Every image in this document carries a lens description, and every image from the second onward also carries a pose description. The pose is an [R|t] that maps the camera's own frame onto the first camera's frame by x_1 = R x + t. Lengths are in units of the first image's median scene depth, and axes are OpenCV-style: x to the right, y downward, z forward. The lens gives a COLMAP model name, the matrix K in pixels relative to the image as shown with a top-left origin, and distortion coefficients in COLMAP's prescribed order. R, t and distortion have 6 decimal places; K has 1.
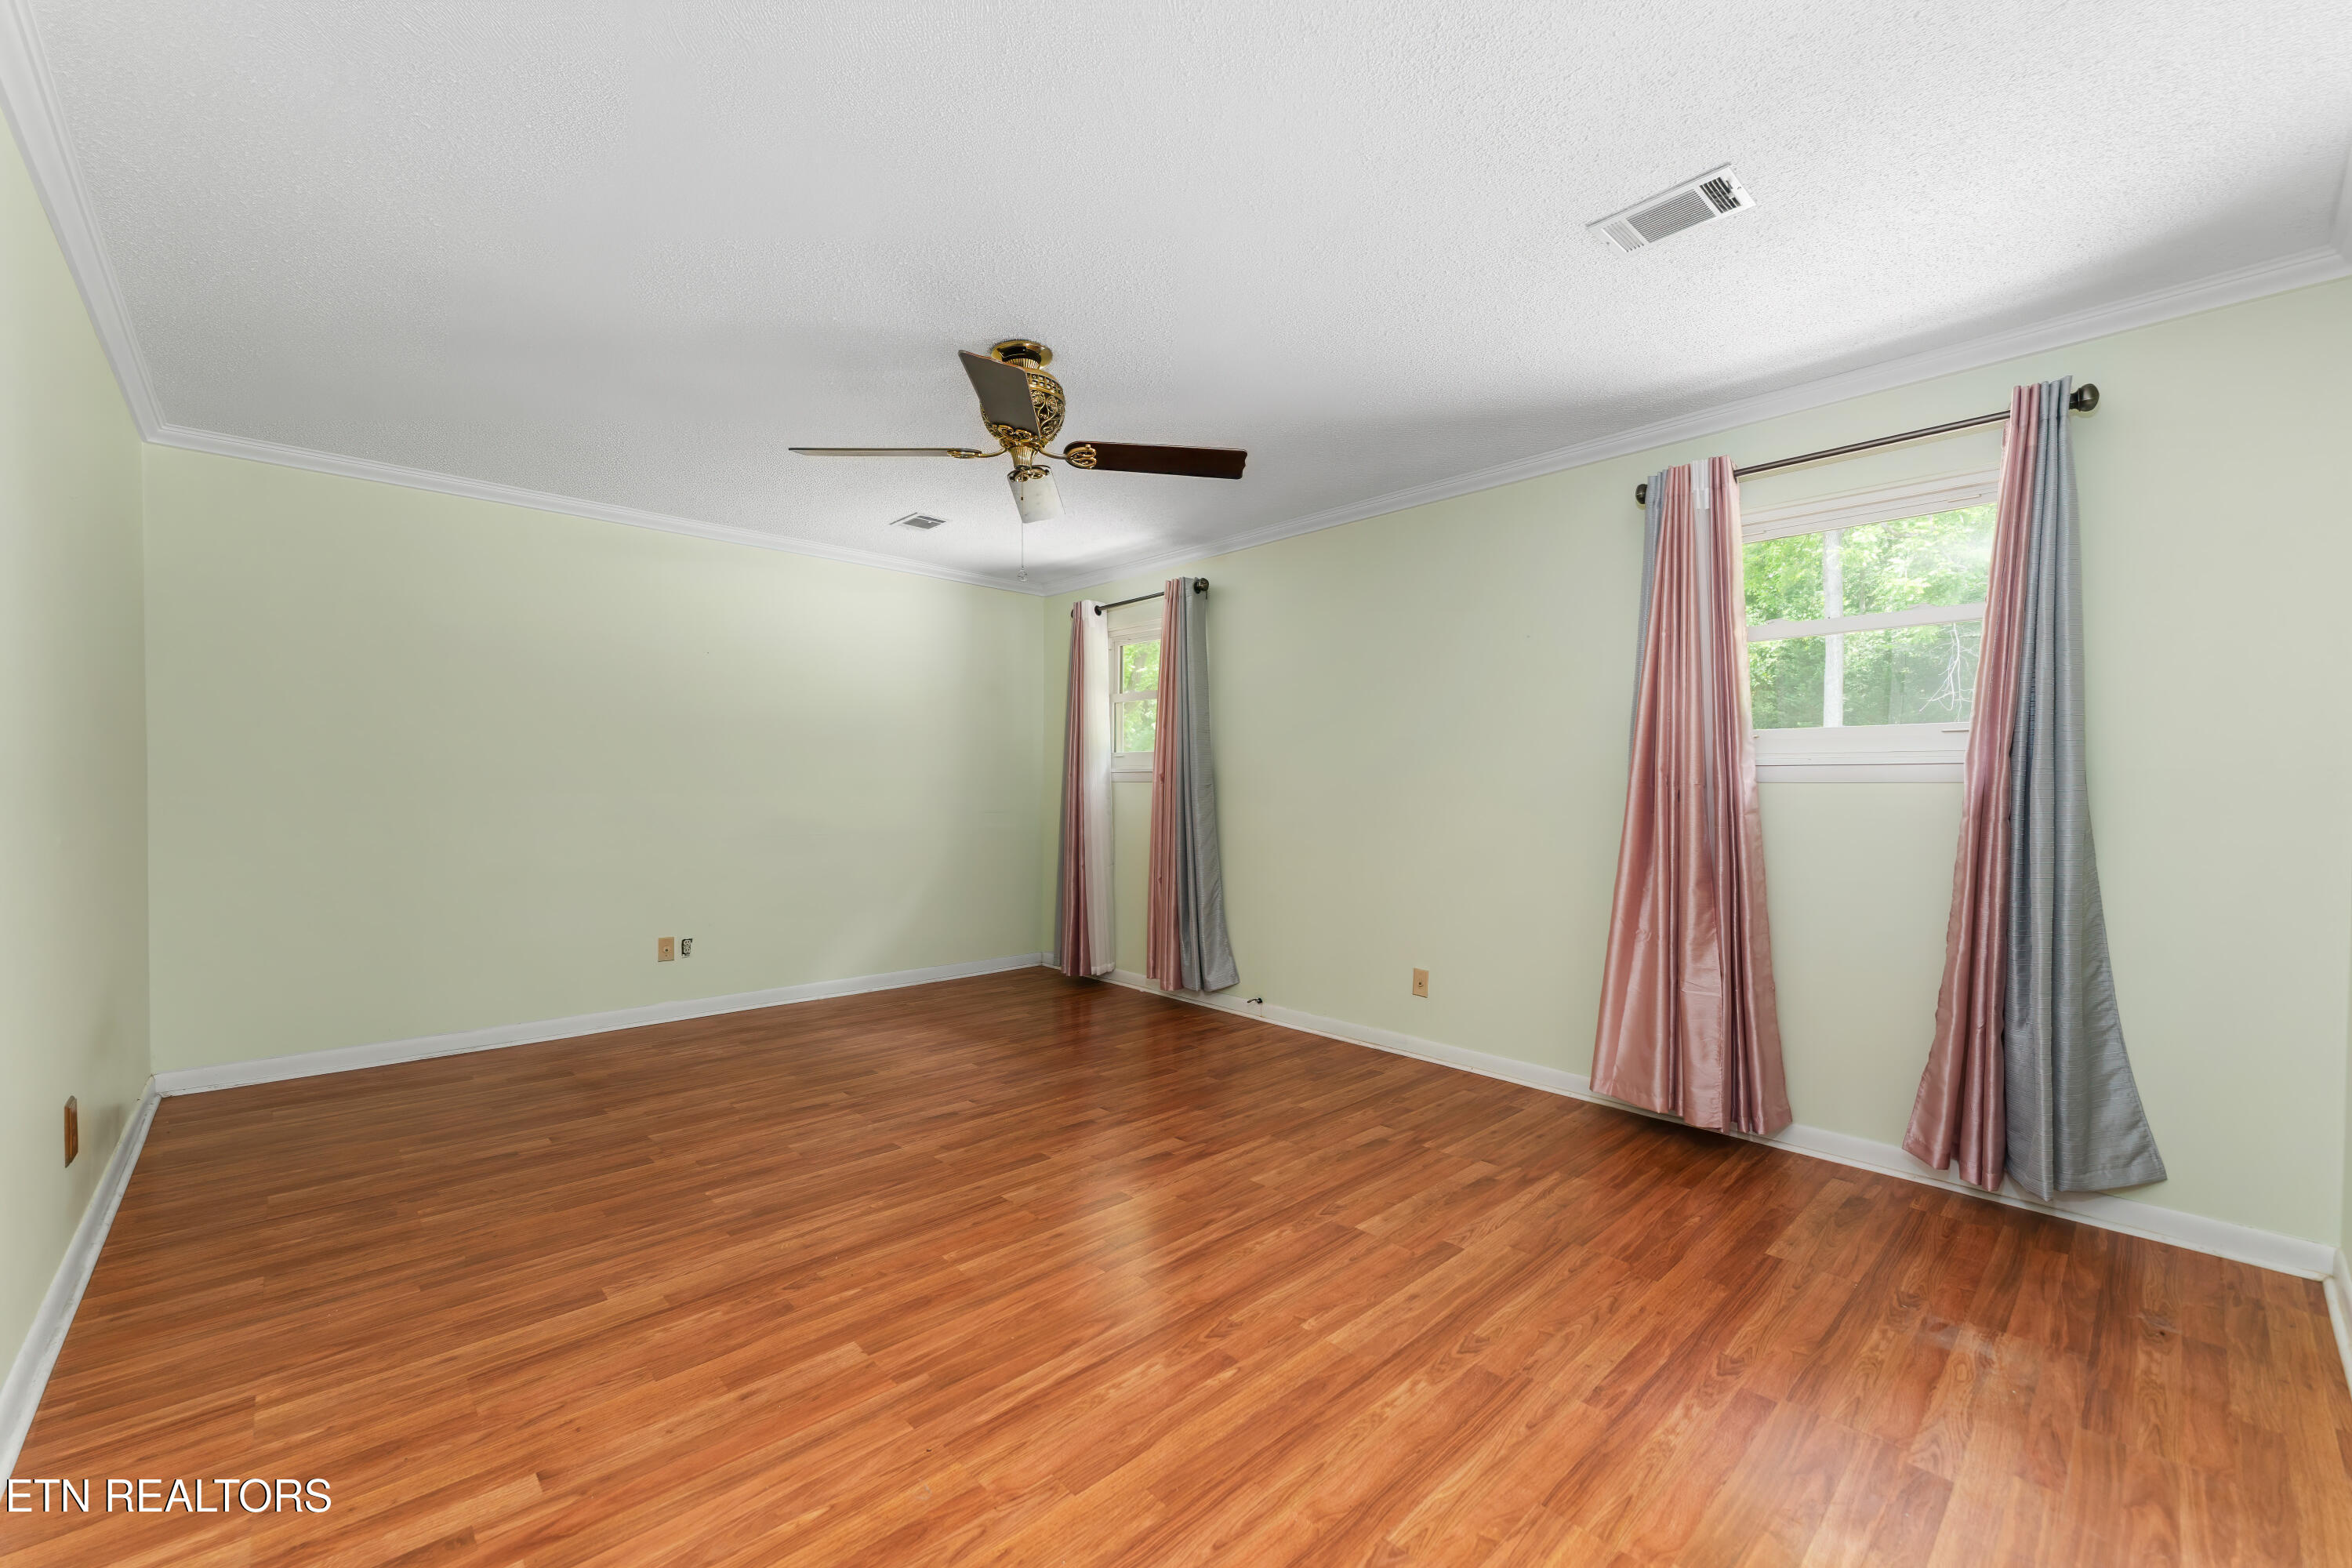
lens RADIAL K [[947.9, 0, 1165.2], [0, 947.9, 796.3], [0, 0, 1]] dist [-0.003047, -0.000371]
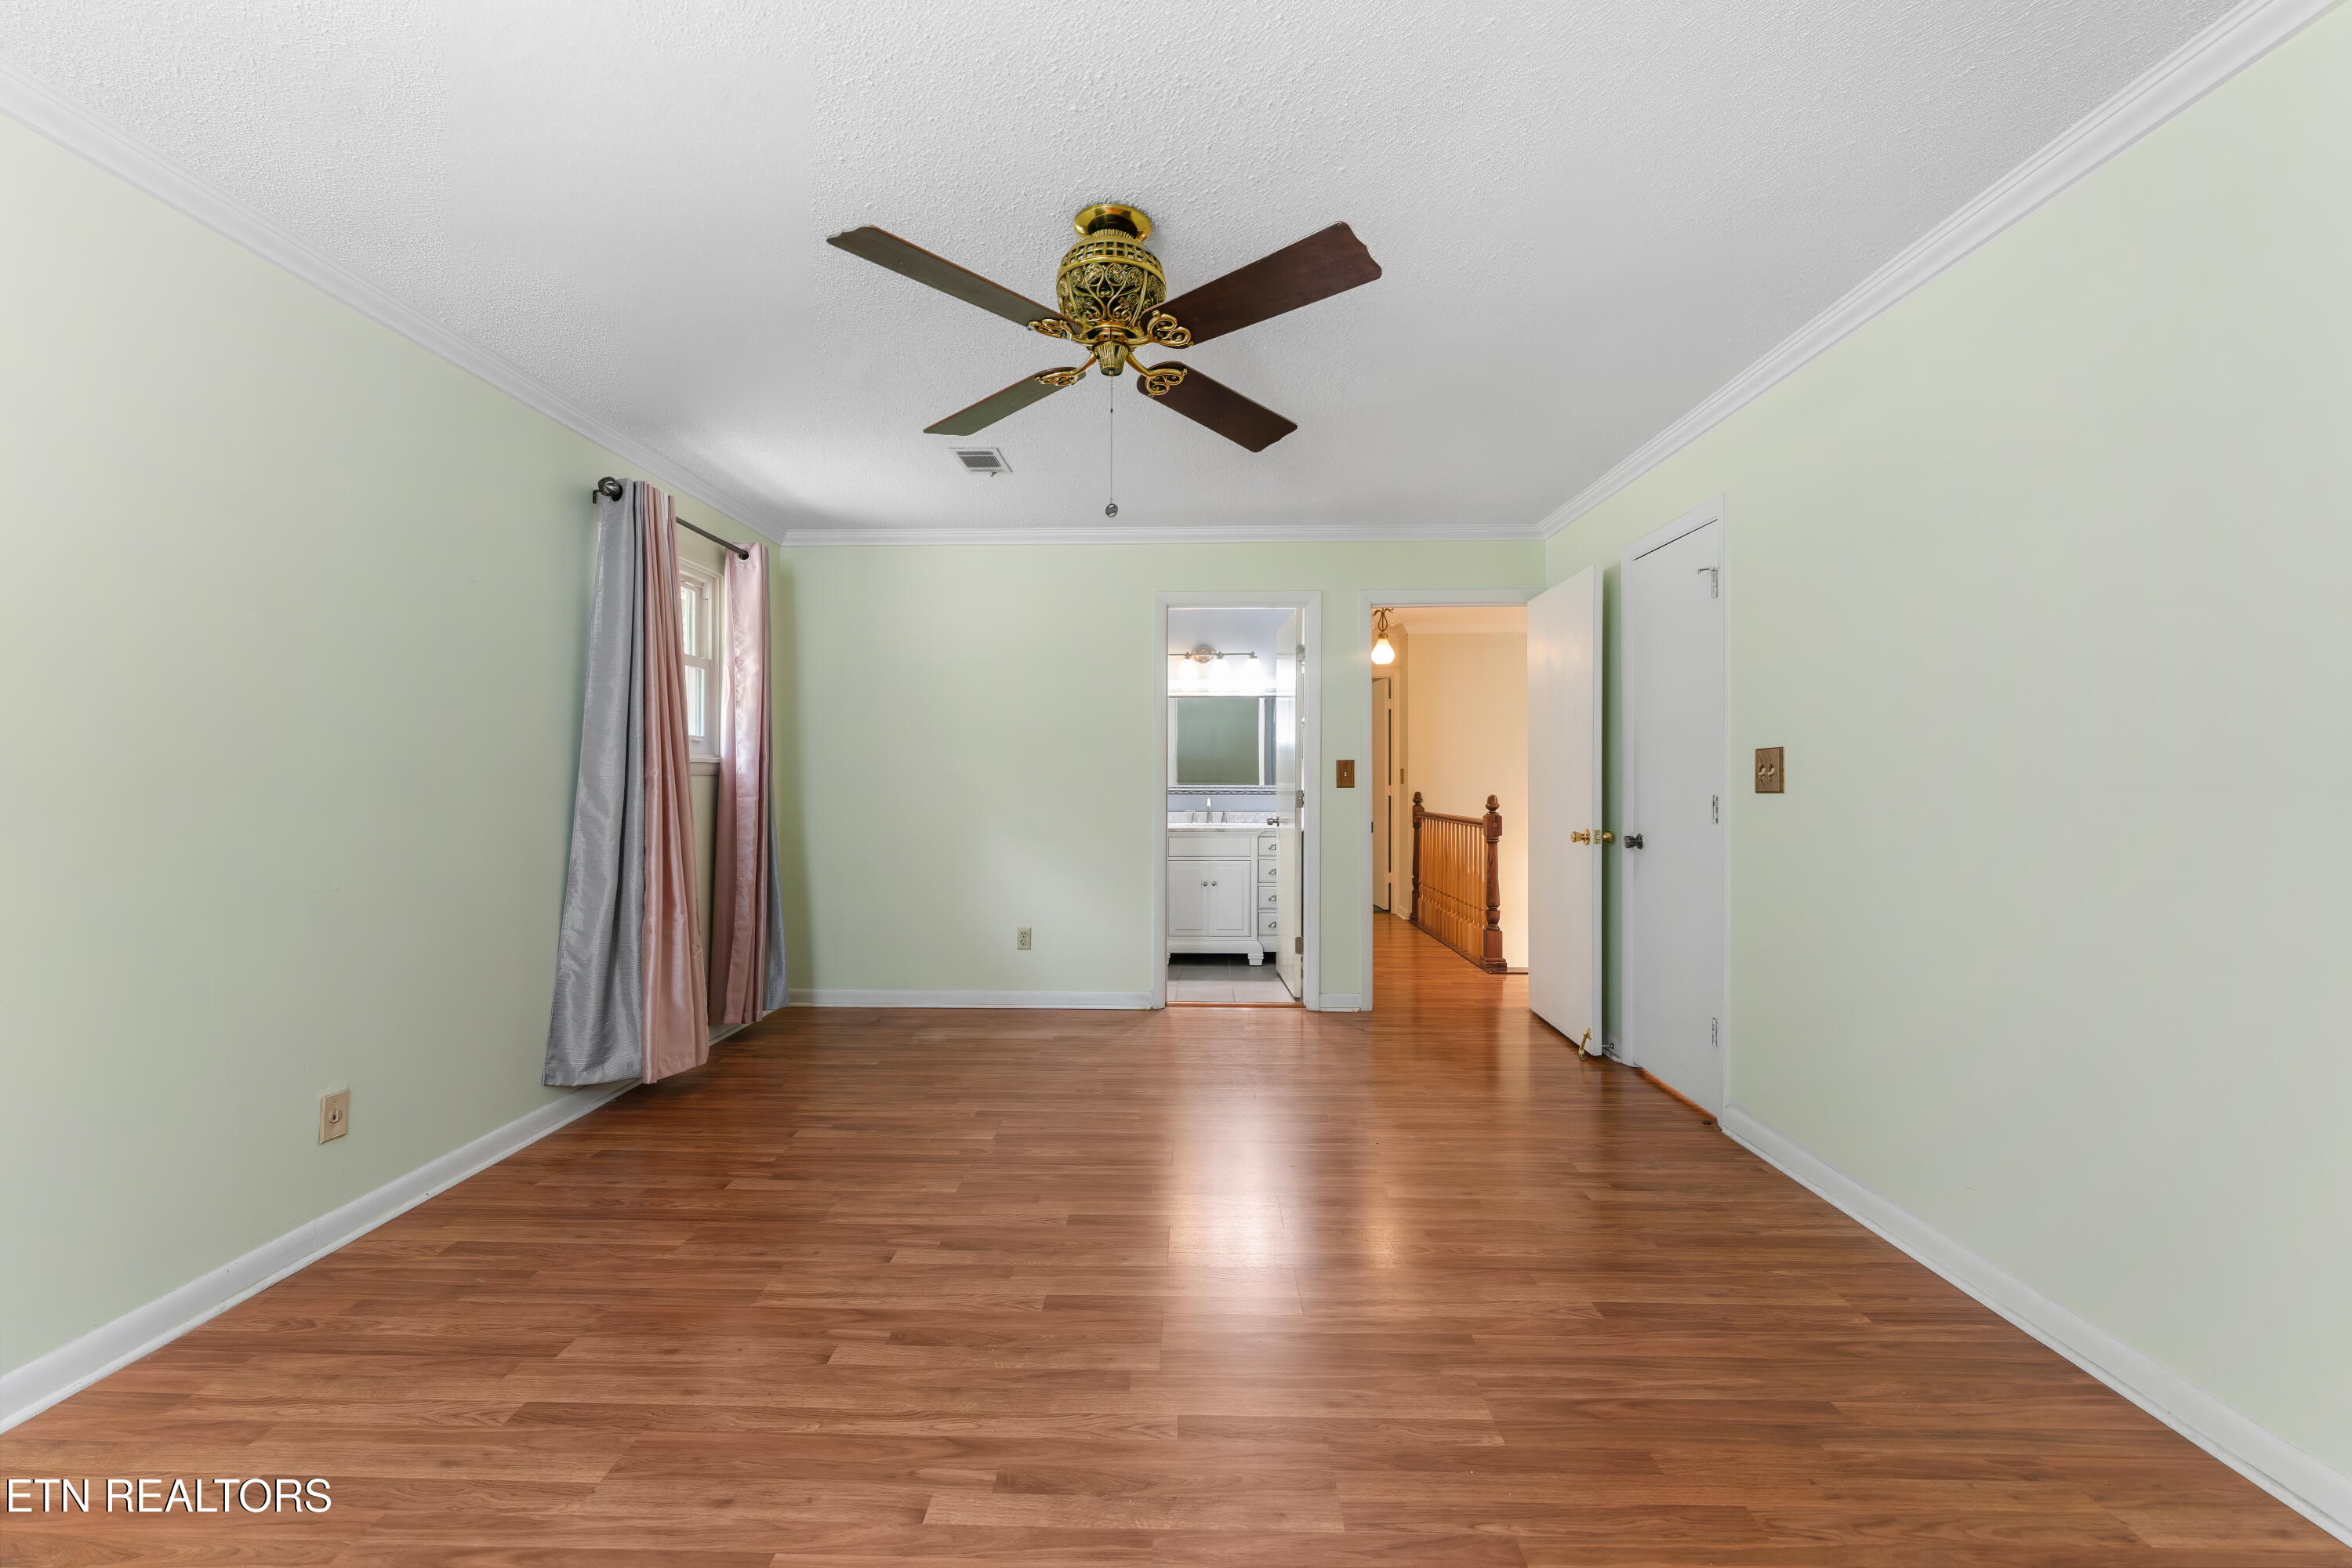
lens RADIAL K [[947.9, 0, 1164.5], [0, 947.9, 777.6], [0, 0, 1]] dist [-0.003047, -0.000371]
pose [[-0.717947, -0.003261, 0.696090, -0.782152], [0.001644, 0.999978, 0.006381, -0.022639], [-0.696095, 0.005726, -0.717926, 1.652797]]
